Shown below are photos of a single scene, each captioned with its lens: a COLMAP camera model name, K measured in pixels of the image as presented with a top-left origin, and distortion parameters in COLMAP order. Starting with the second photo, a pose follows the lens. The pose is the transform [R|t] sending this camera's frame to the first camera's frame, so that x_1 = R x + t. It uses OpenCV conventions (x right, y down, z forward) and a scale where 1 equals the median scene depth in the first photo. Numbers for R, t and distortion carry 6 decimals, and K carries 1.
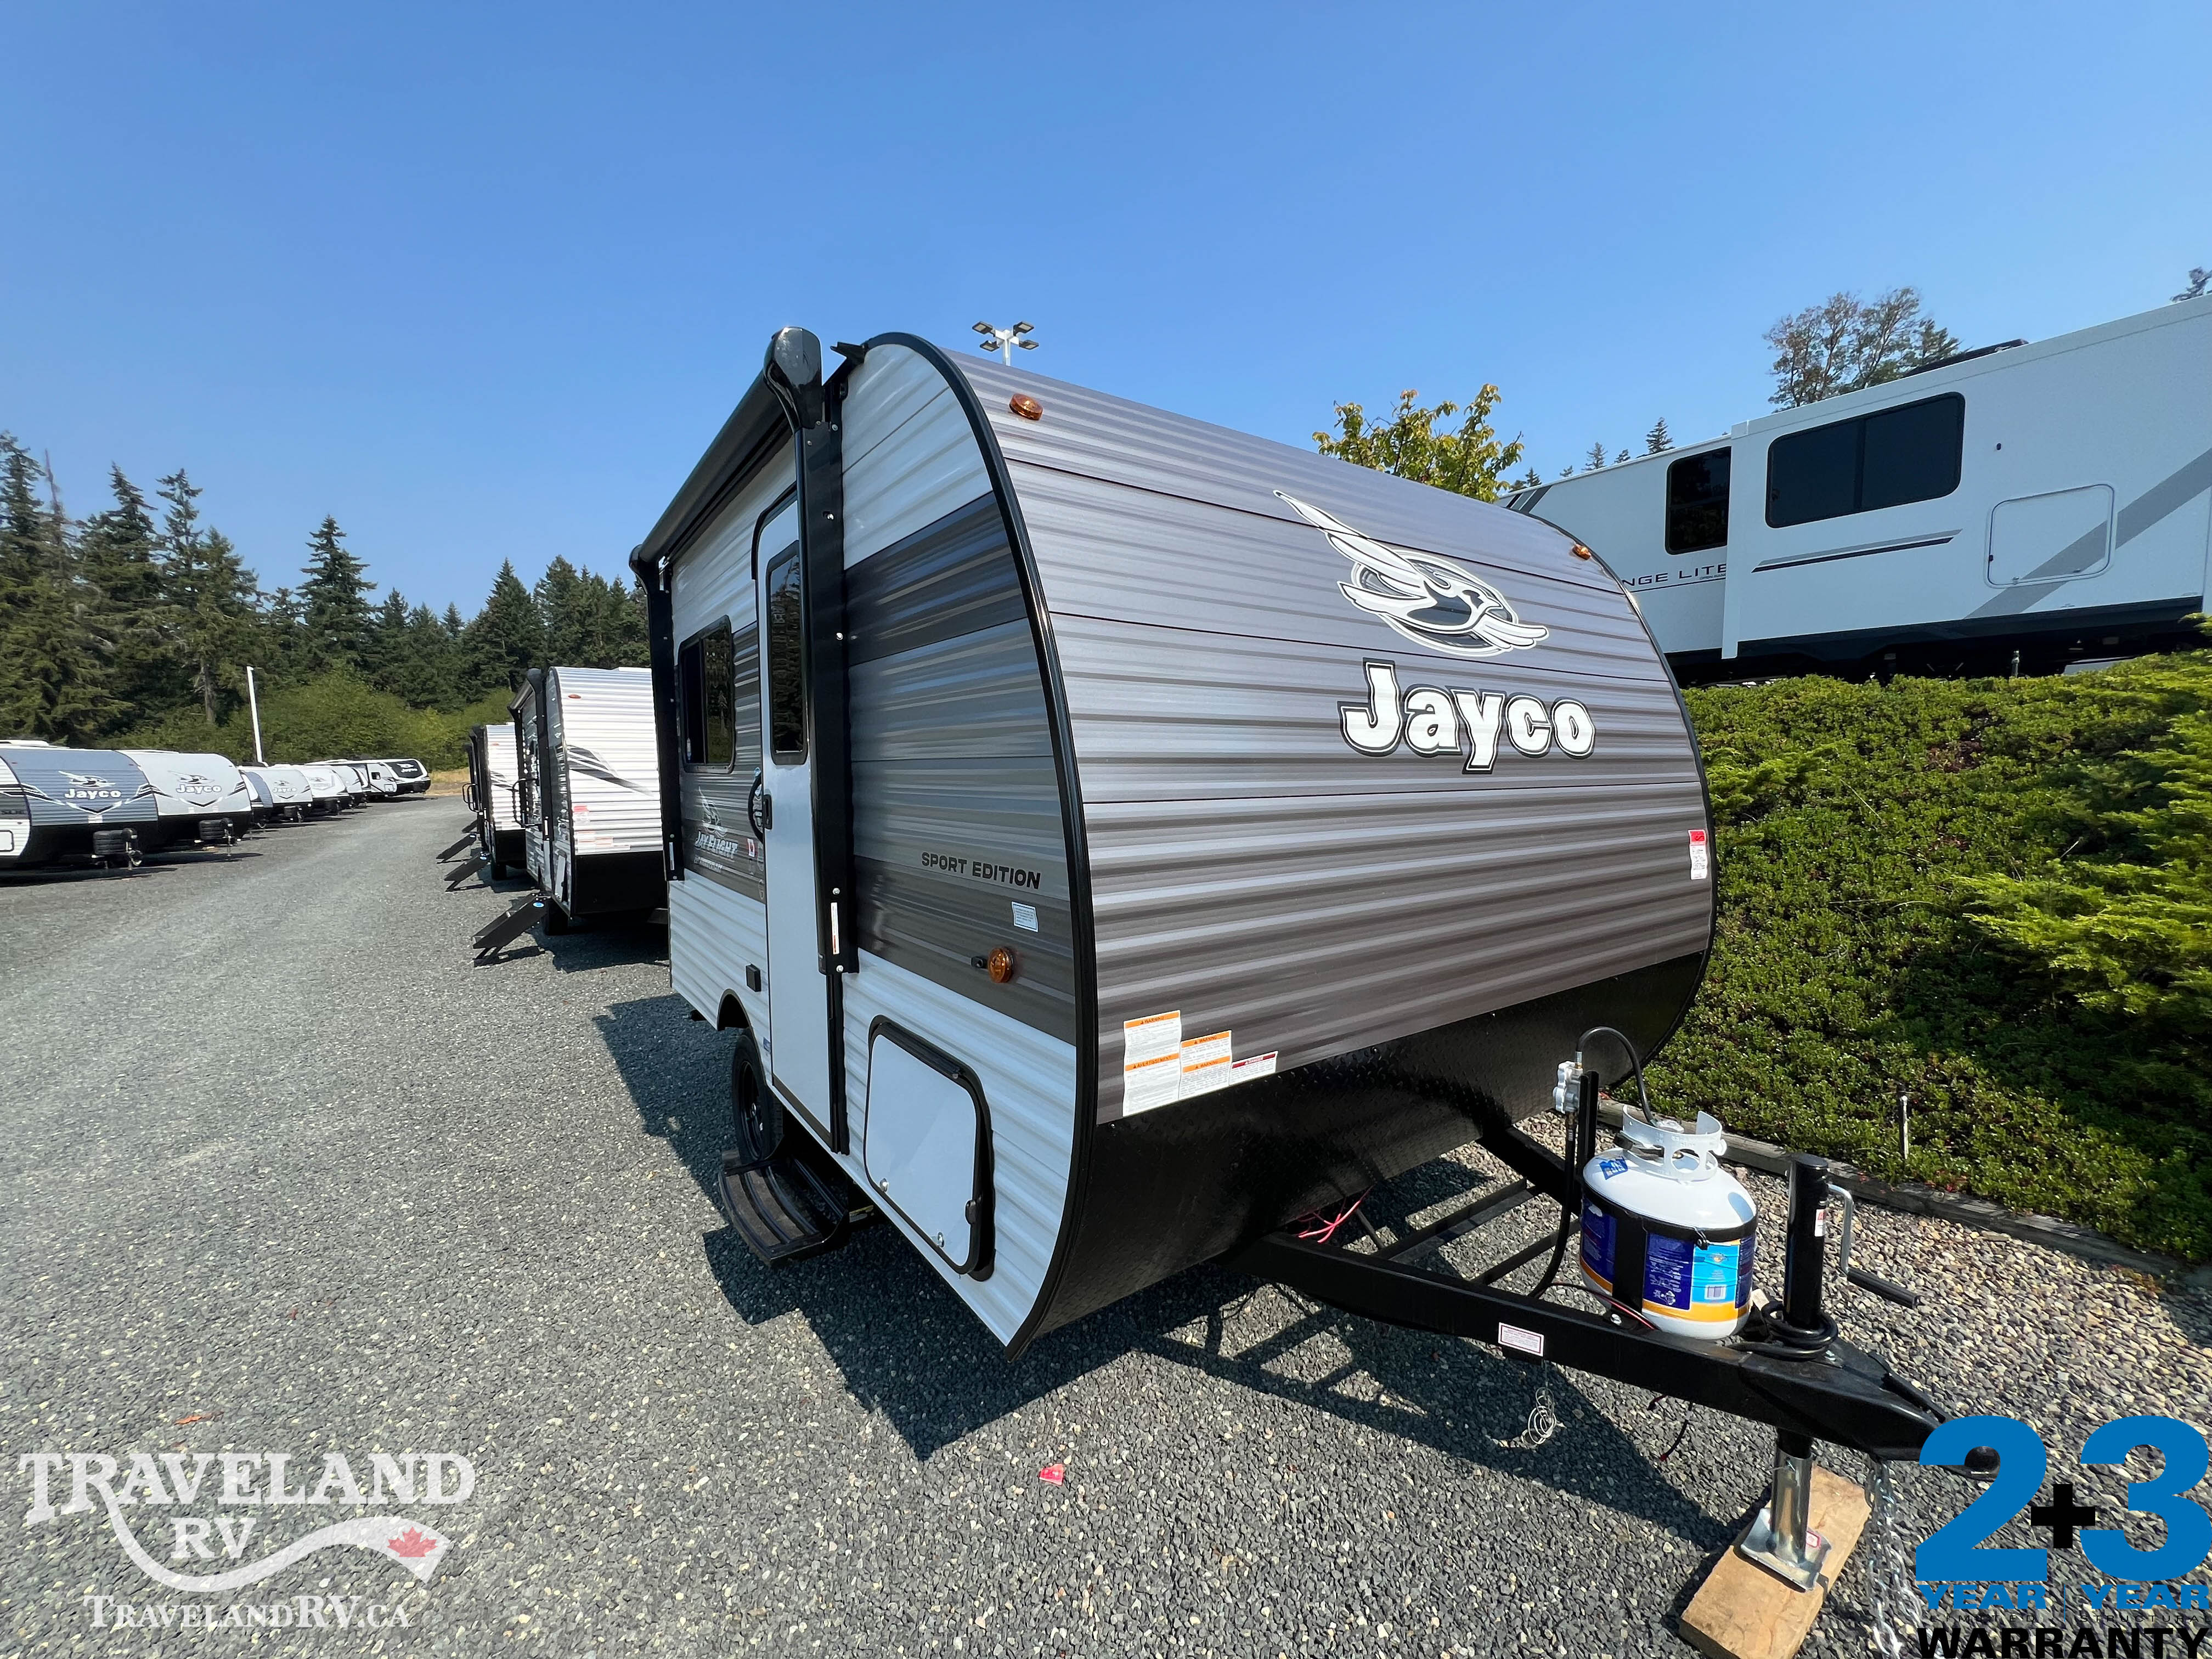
lens RADIAL K [[889.7, 0, 1110.7], [0, 889.7, 833.3], [0, 0, 1]] dist [-0.001572, 0.000989]
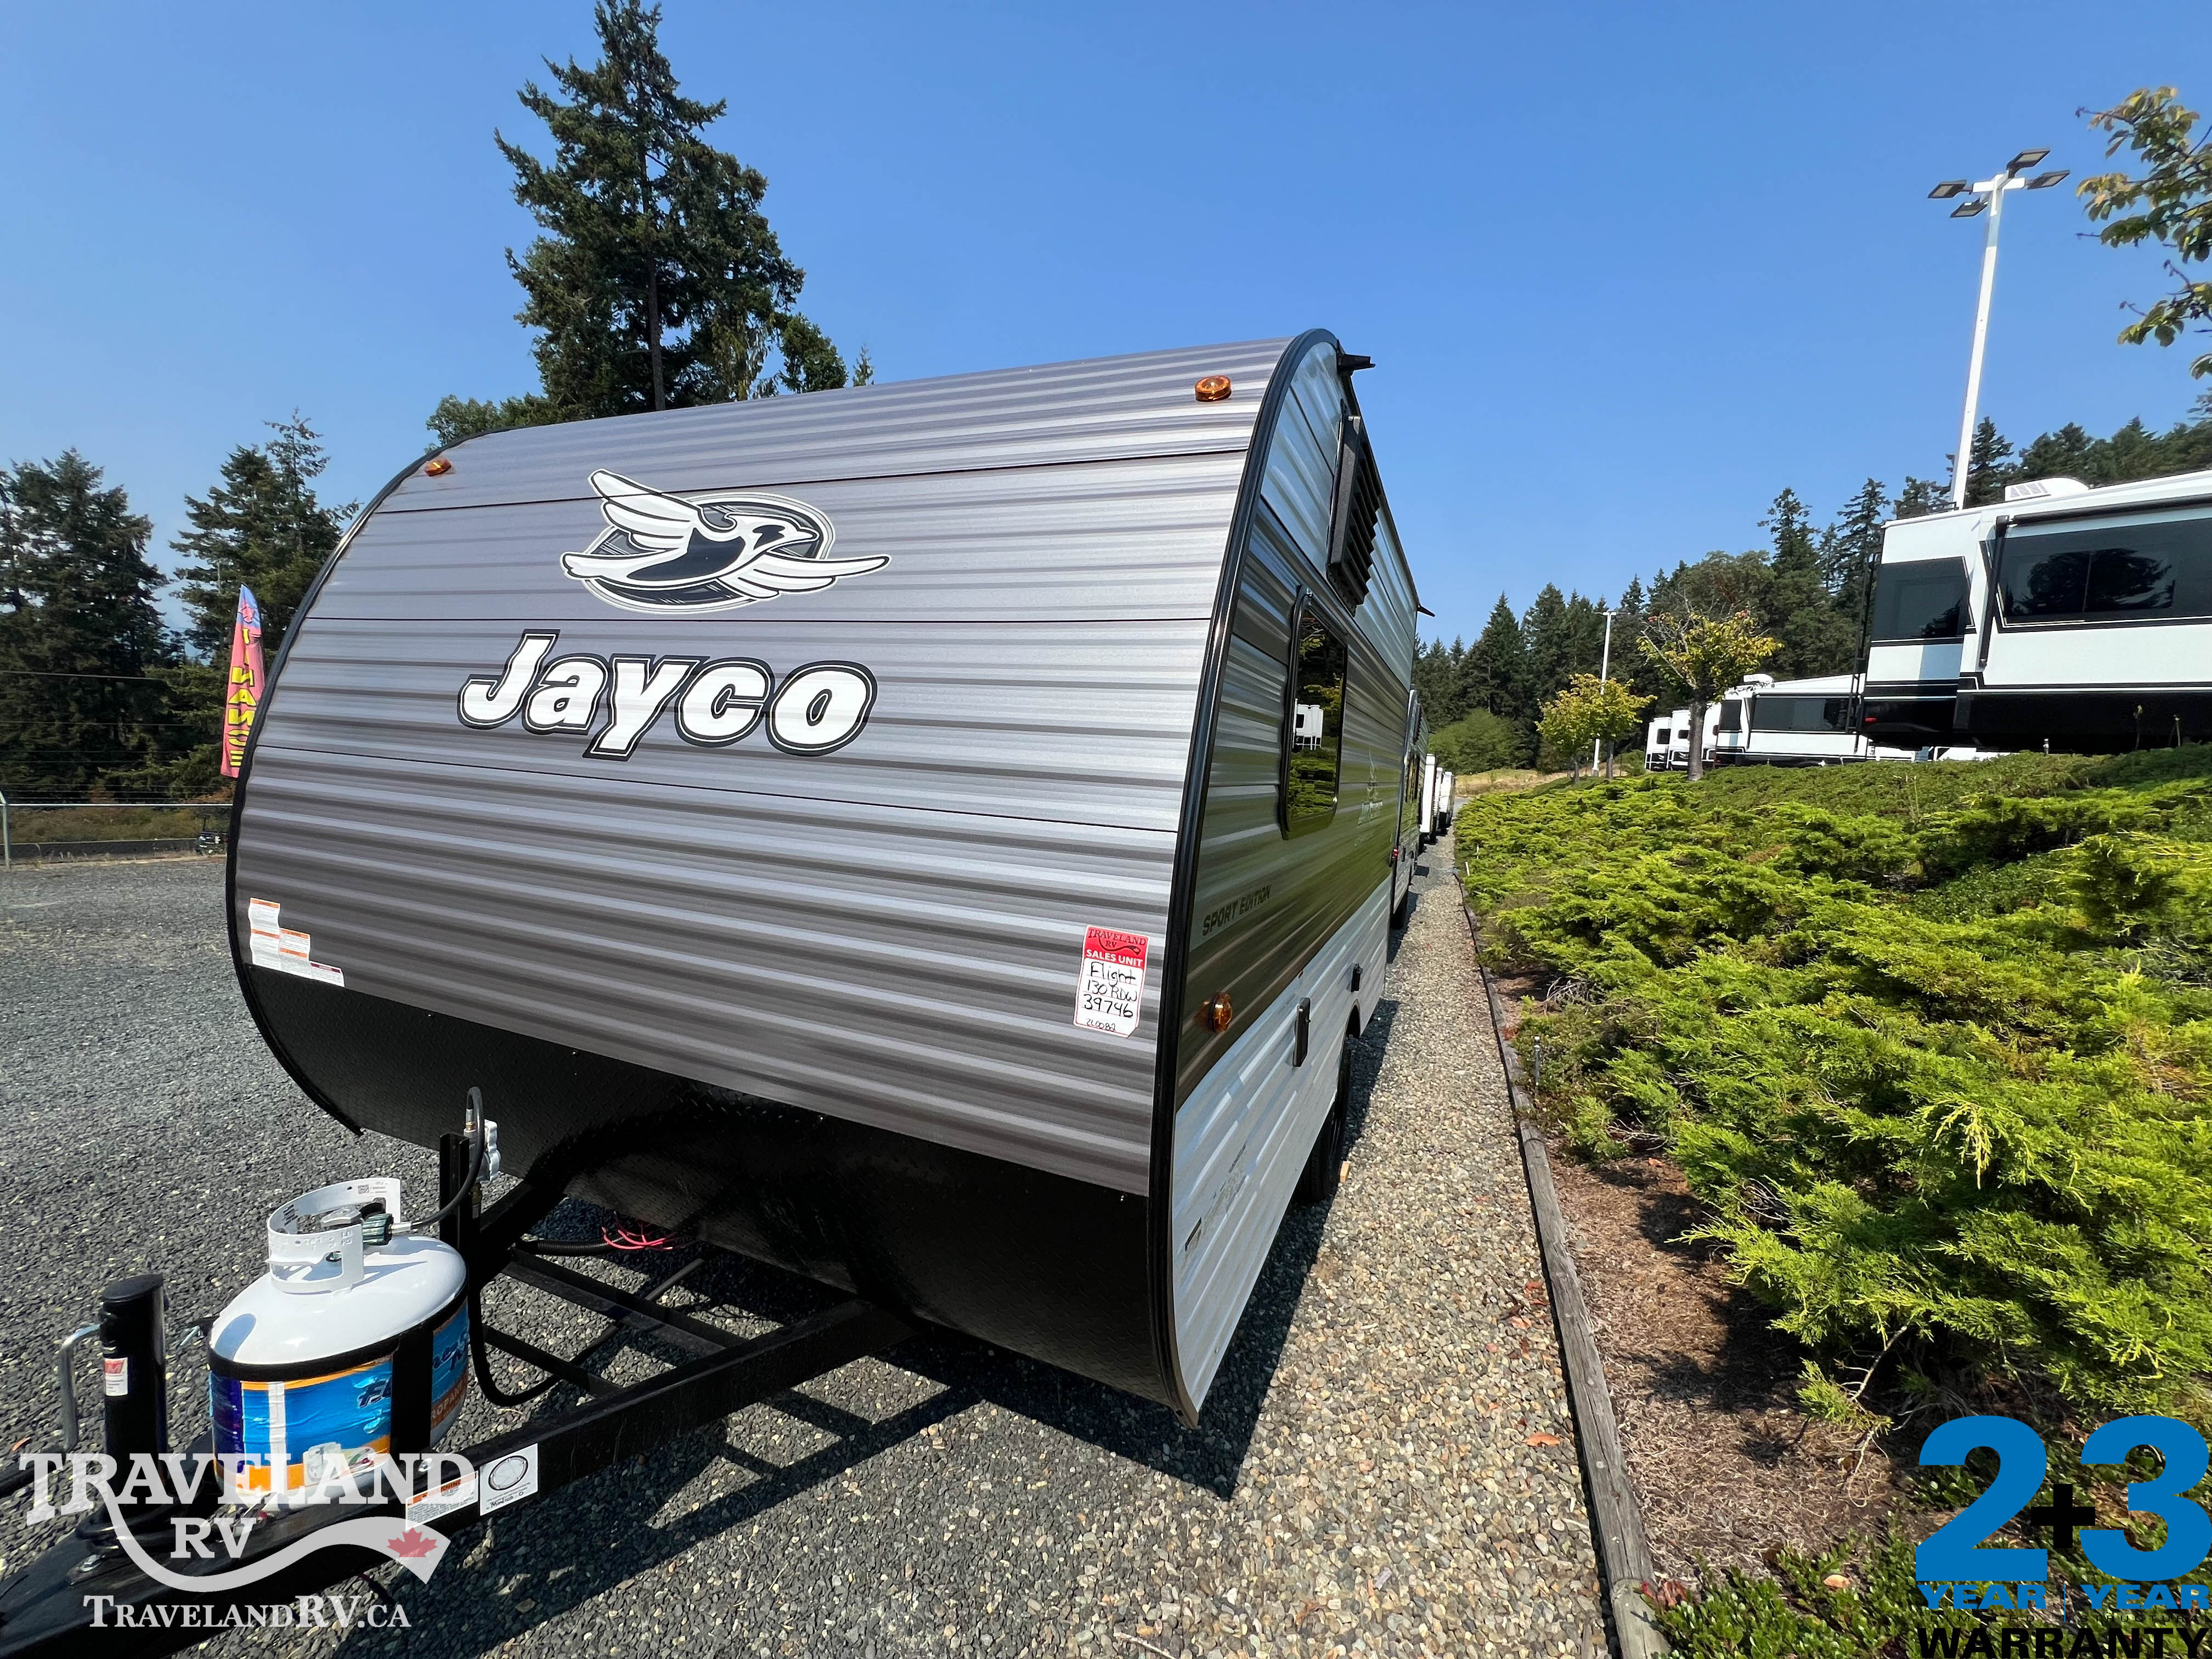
lens RADIAL K [[889.7, 0, 1108.8], [0, 889.7, 830.8], [0, 0, 1]] dist [-0.001572, 0.000989]
pose [[0.532267, 0.109518, -0.839463, 1.256013], [-0.130666, 0.990342, 0.046352, -0.092724], [0.836432, 0.085018, 0.541437, 0.881336]]
